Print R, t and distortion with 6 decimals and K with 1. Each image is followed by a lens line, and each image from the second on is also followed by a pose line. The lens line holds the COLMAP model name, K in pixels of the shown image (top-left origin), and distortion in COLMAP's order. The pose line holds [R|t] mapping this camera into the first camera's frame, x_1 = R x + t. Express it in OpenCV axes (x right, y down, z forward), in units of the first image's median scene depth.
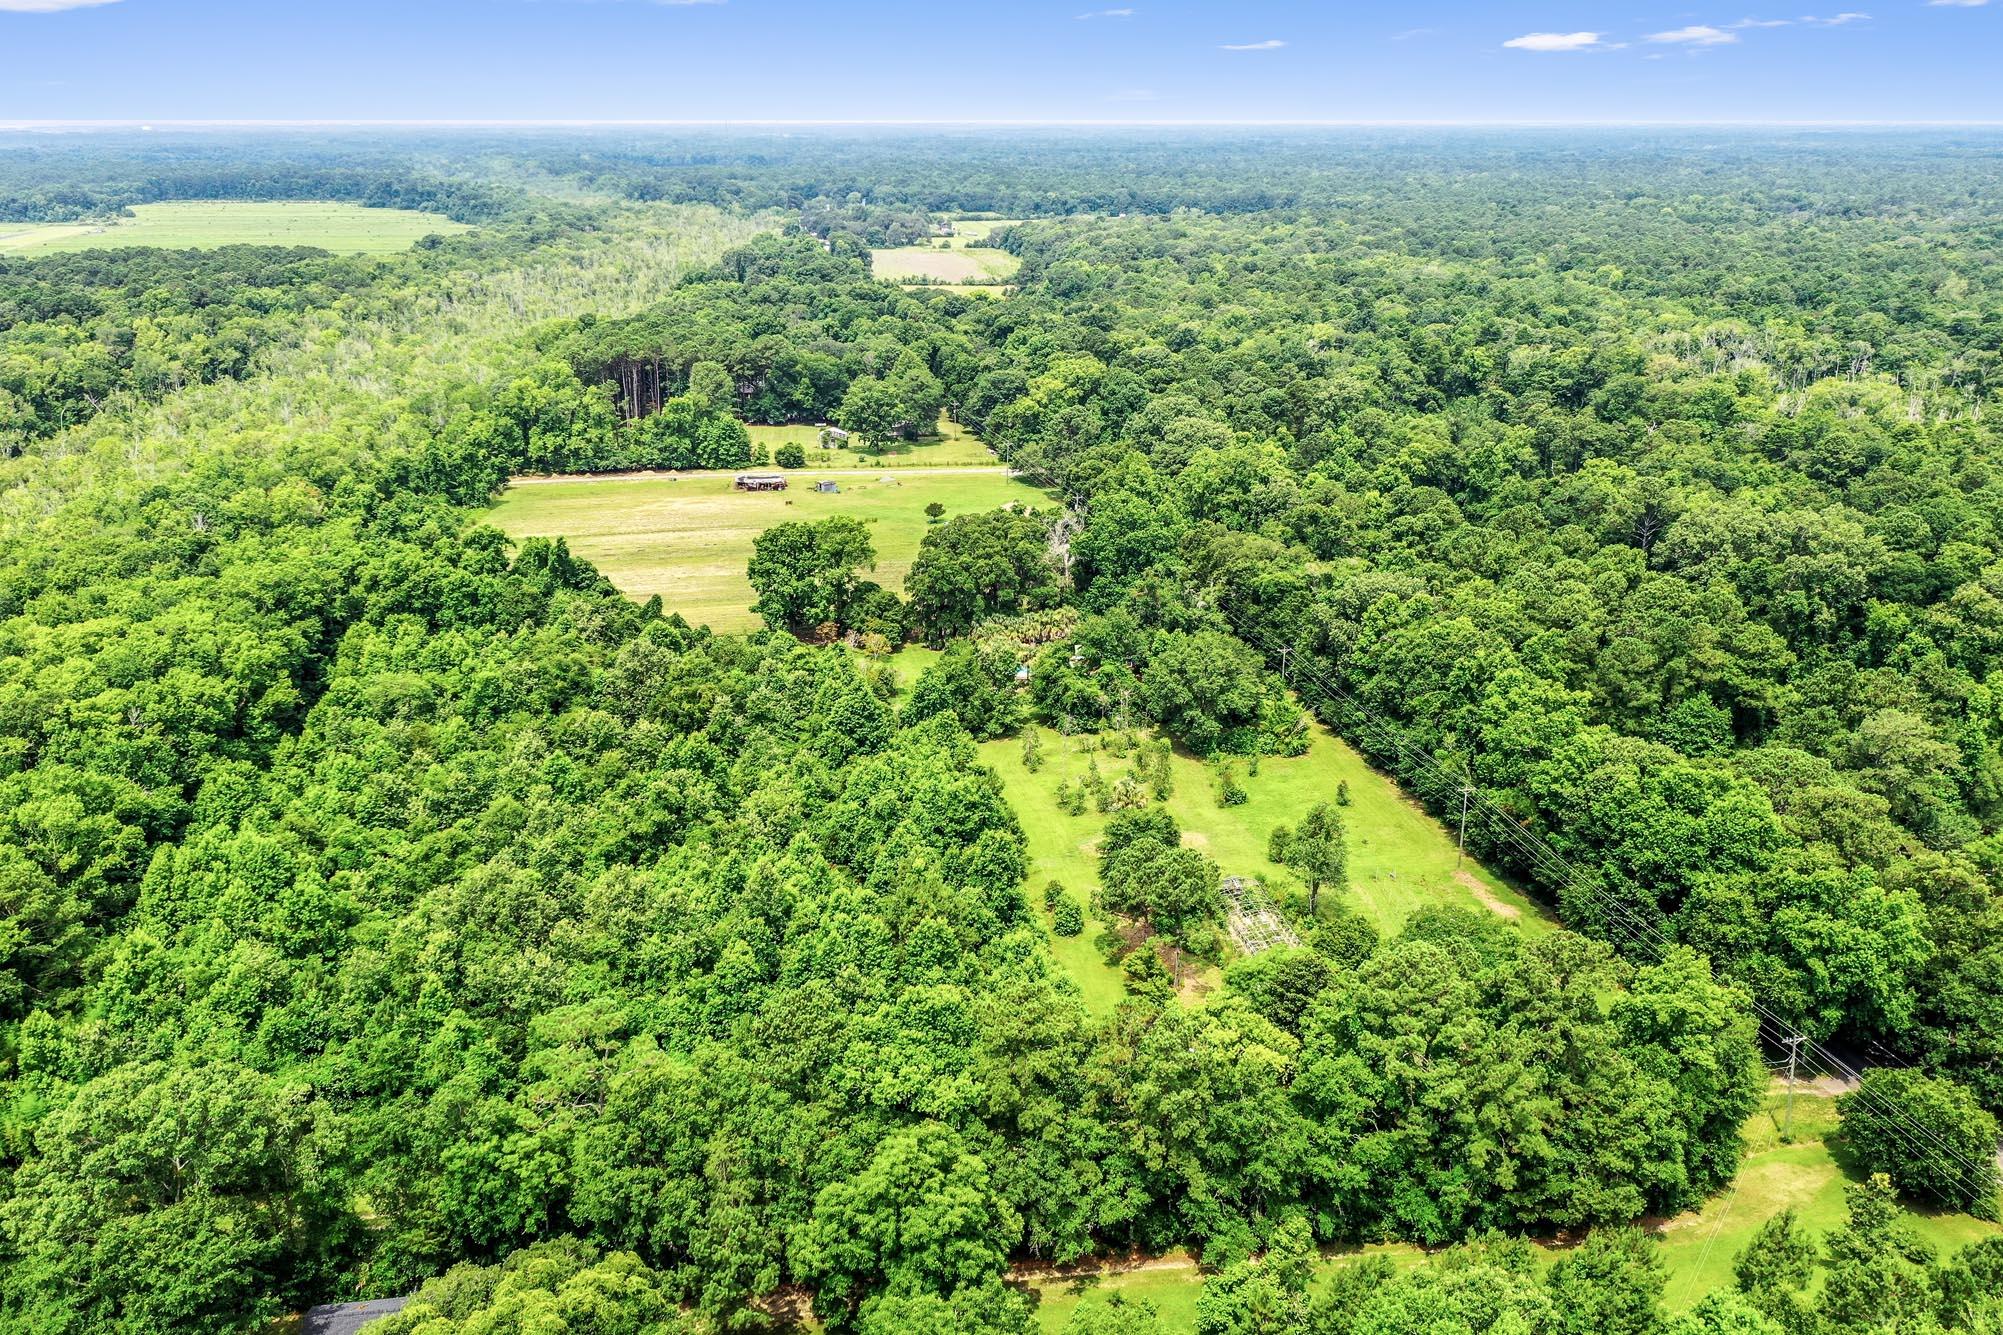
lens RADIAL K [[1609.7, 0, 992.9], [0, 1609.7, 667.4], [0, 0, 1]] dist [0.012217, 0.002708]
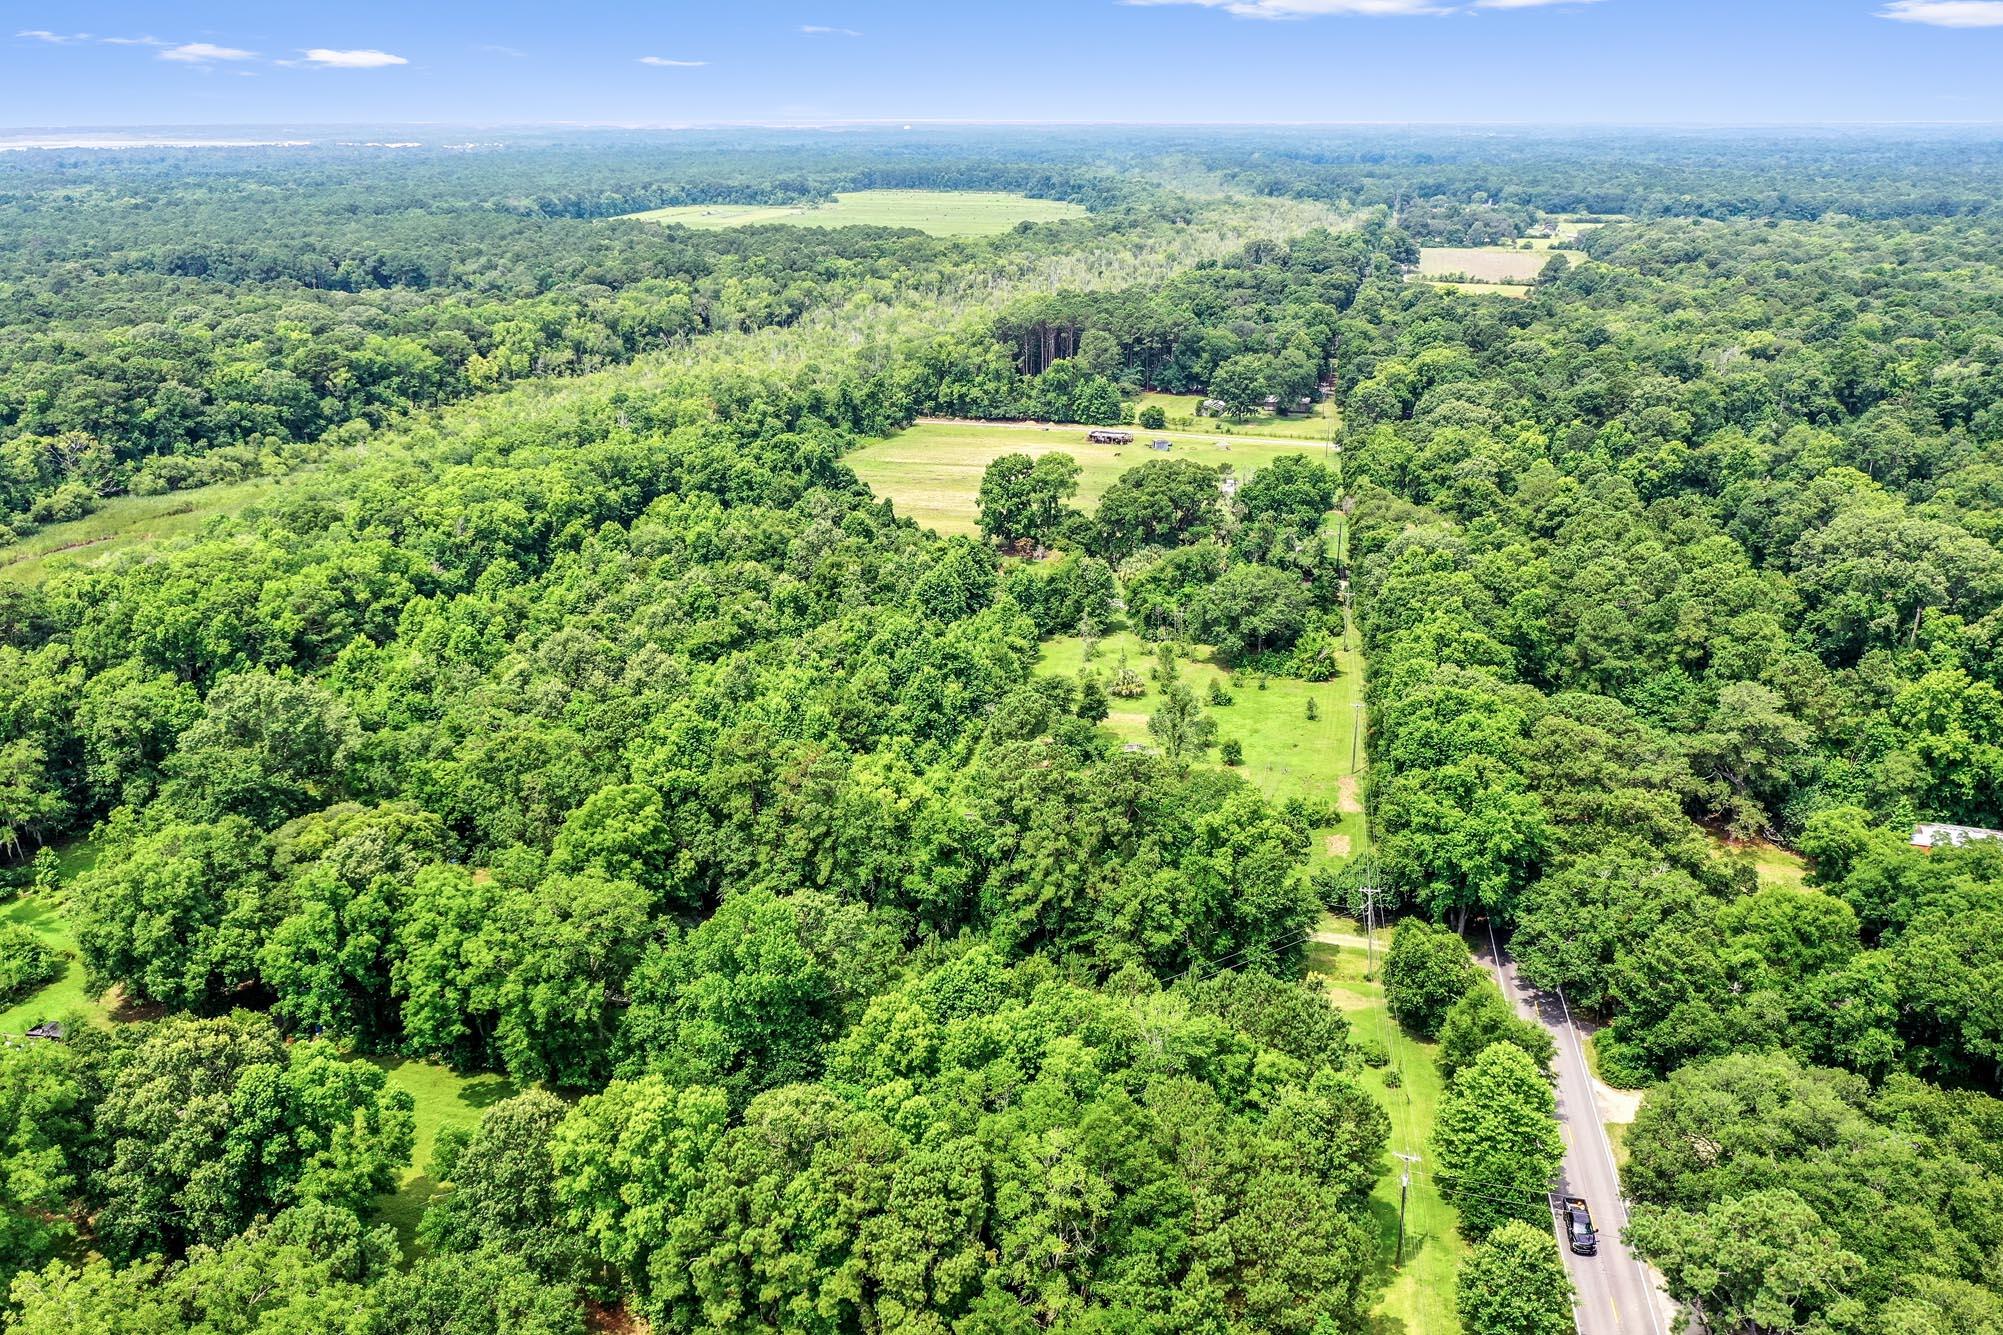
lens RADIAL K [[1609.7, 0, 992.9], [0, 1609.7, 667.4], [0, 0, 1]] dist [0.012217, 0.002708]
pose [[0.909679, 0.135117, -0.392718, 0.252962], [-0.134932, 0.990453, 0.028219, 0.026220], [0.392782, 0.027320, 0.919226, -0.078600]]
